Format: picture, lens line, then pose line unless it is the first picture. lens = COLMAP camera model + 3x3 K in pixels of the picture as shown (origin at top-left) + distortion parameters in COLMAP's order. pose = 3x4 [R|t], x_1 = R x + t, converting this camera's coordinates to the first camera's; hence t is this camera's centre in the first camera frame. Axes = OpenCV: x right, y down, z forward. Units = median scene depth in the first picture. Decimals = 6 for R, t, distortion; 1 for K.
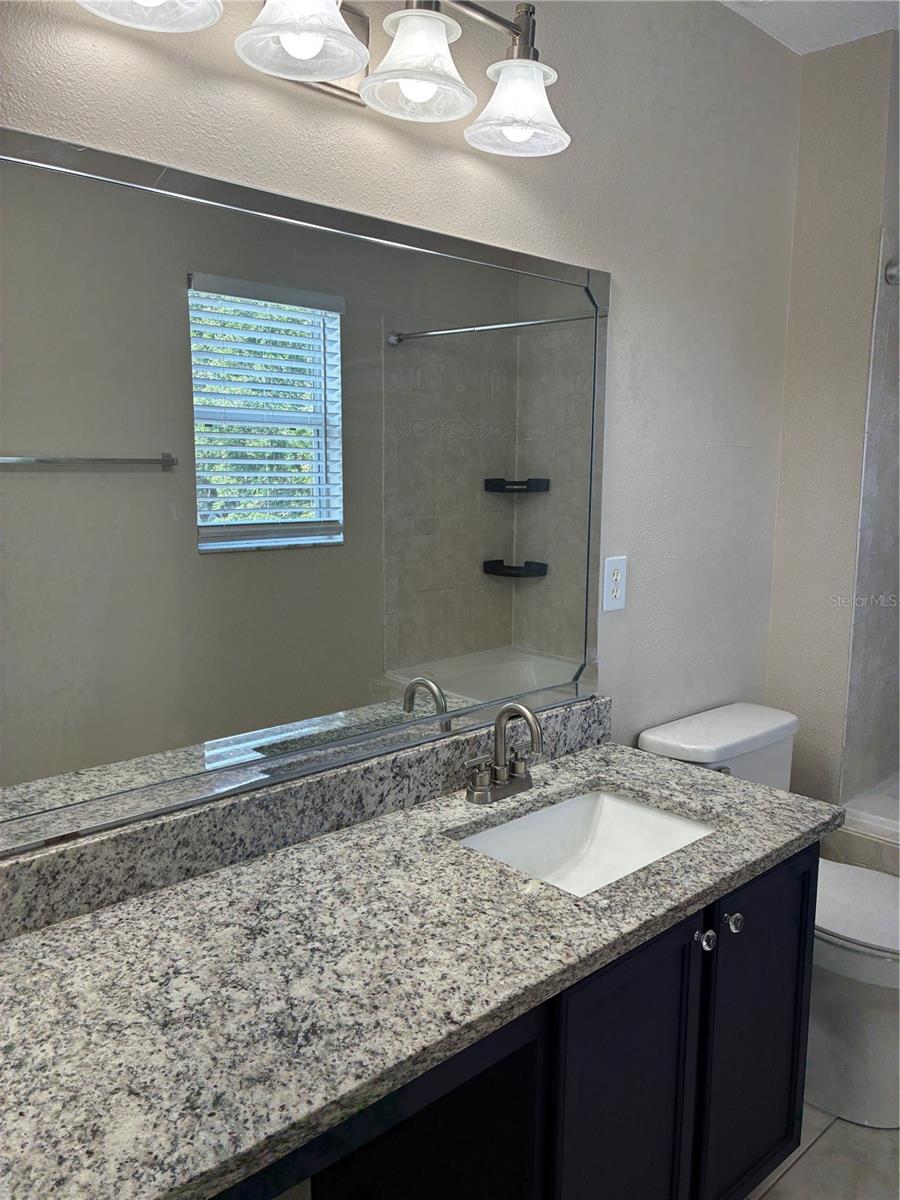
lens RADIAL K [[923.2, 0, 455.2], [0, 923.2, 591.8], [0, 0, 1]] dist [0.046944, -0.059162]
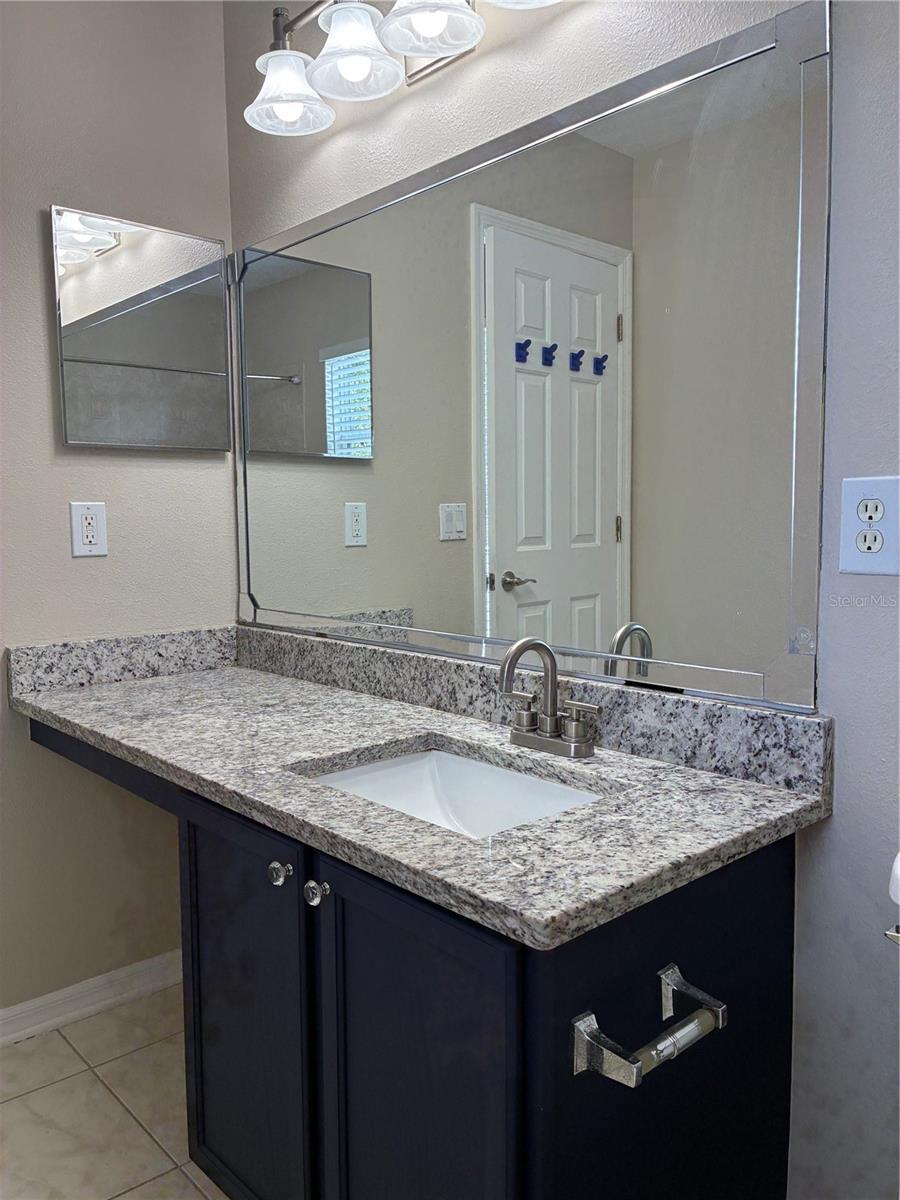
lens RADIAL K [[923.2, 0, 455.2], [0, 923.2, 591.8], [0, 0, 1]] dist [0.046944, -0.059162]
pose [[-0.022652, 0.071009, -0.997218, 0.866094], [-0.129725, 0.988833, 0.073358, 0.025849], [0.991291, 0.131025, -0.013187, 0.894375]]
